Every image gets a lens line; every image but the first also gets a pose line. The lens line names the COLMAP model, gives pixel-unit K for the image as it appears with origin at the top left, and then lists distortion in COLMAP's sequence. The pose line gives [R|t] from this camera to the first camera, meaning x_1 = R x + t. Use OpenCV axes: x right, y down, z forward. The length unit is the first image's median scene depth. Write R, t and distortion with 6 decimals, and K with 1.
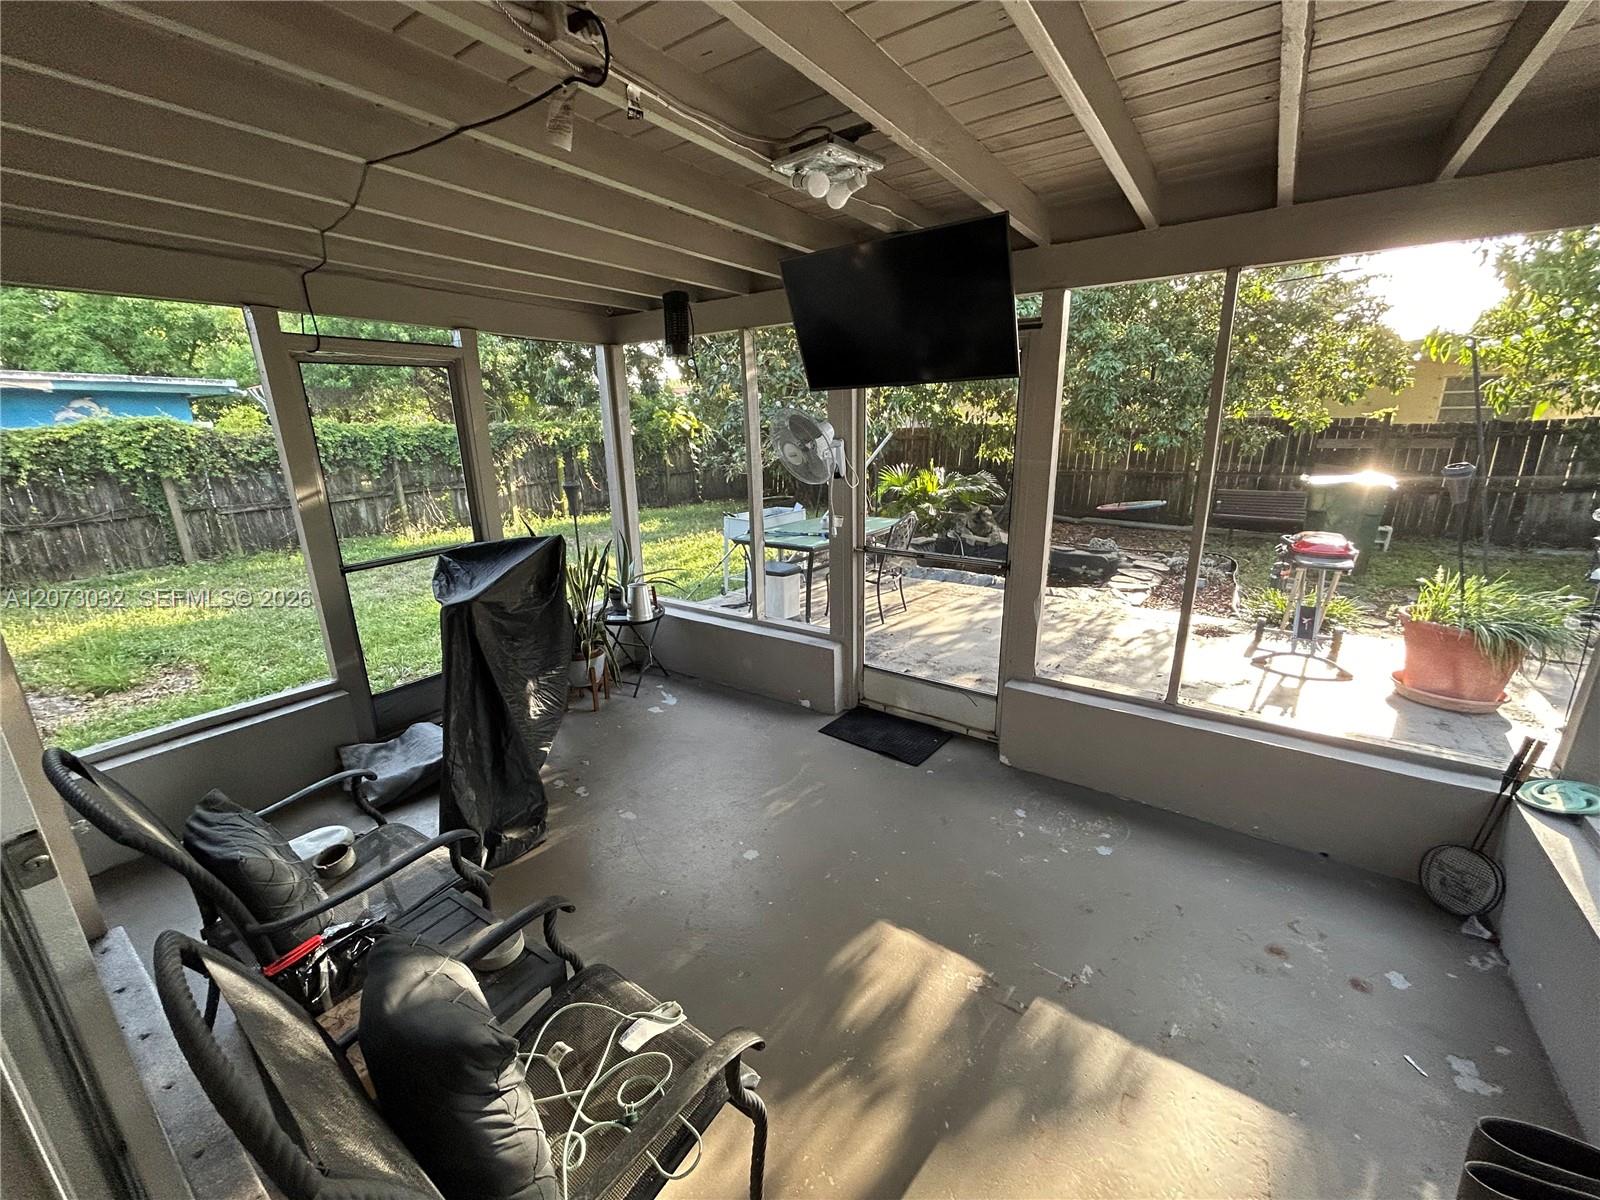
lens RADIAL K [[647.0, 0, 794.7], [0, 647.0, 605.1], [0, 0, 1]] dist [0.001042, 0.000158]
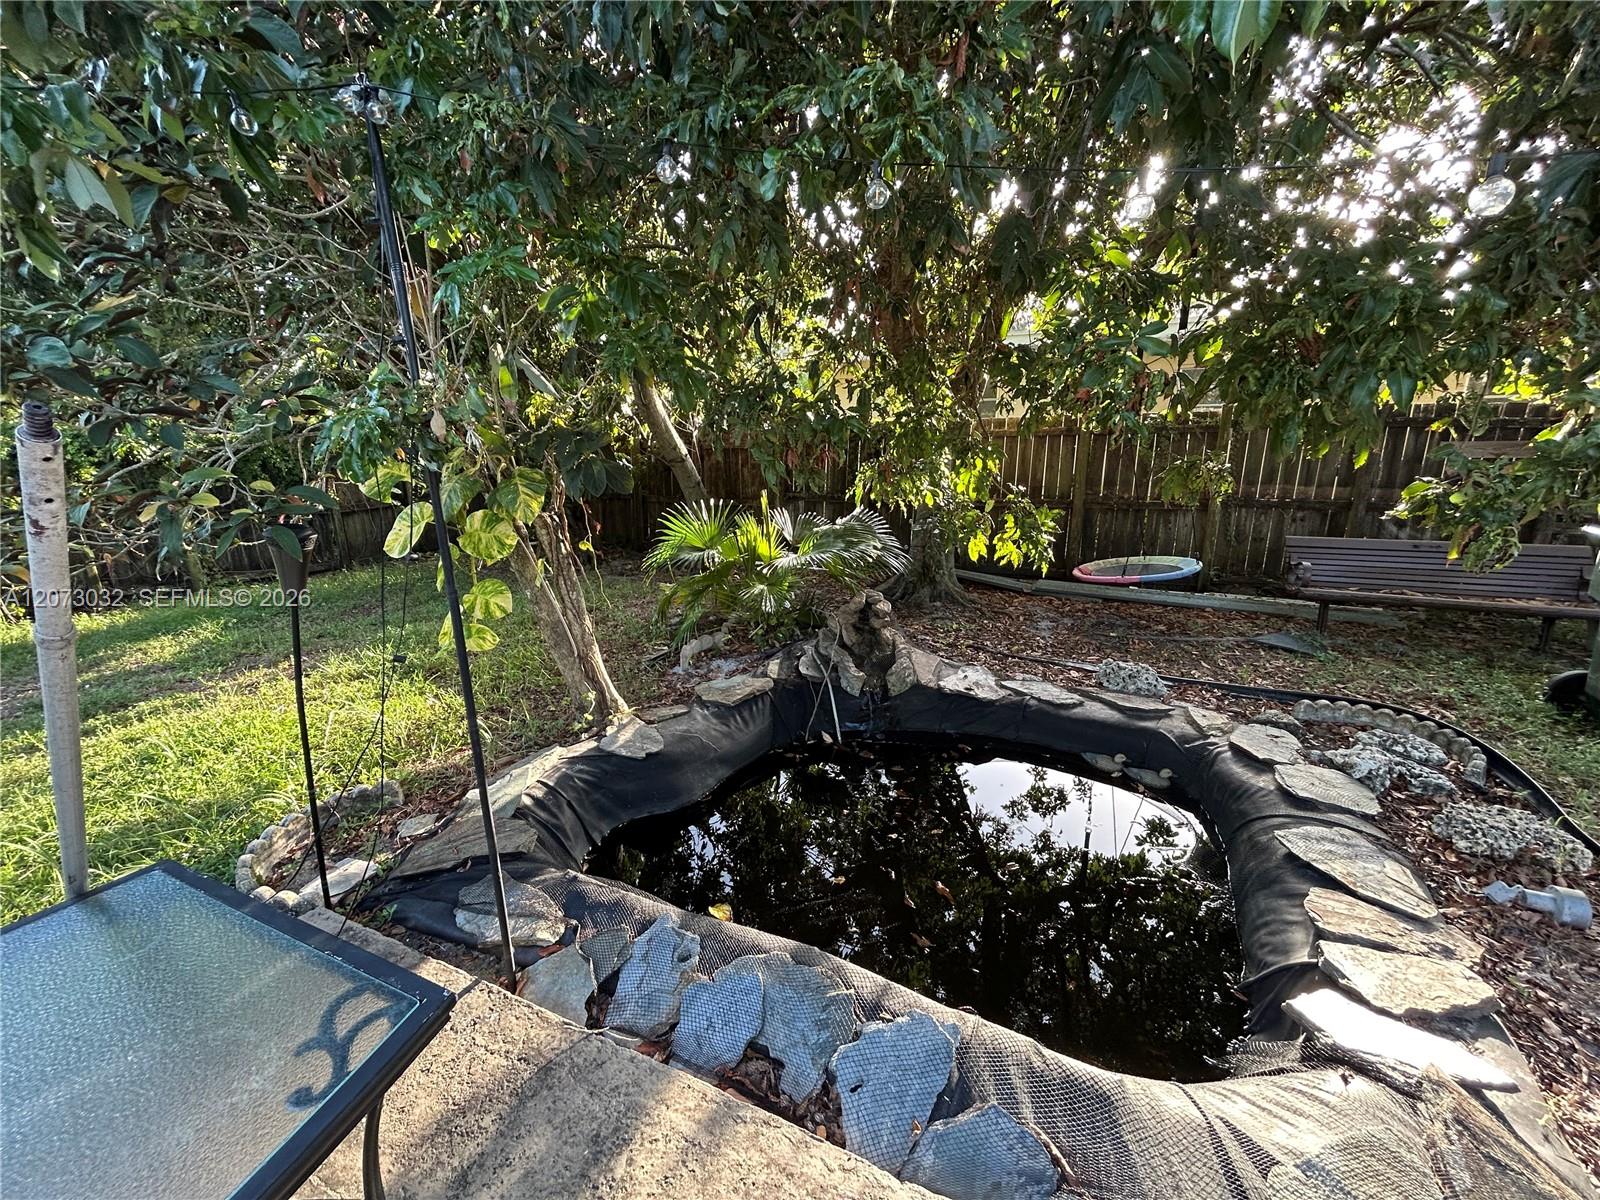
lens RADIAL K [[645.8, 0, 794.6], [0, 645.8, 600.0], [0, 0, 1]] dist [0.000734, -0.000099]
pose [[0.982738, -0.052726, 0.177328, 0.148914], [0.055400, 0.998413, -0.010162, -0.142210], [-0.176511, 0.019810, 0.984099, 0.536362]]
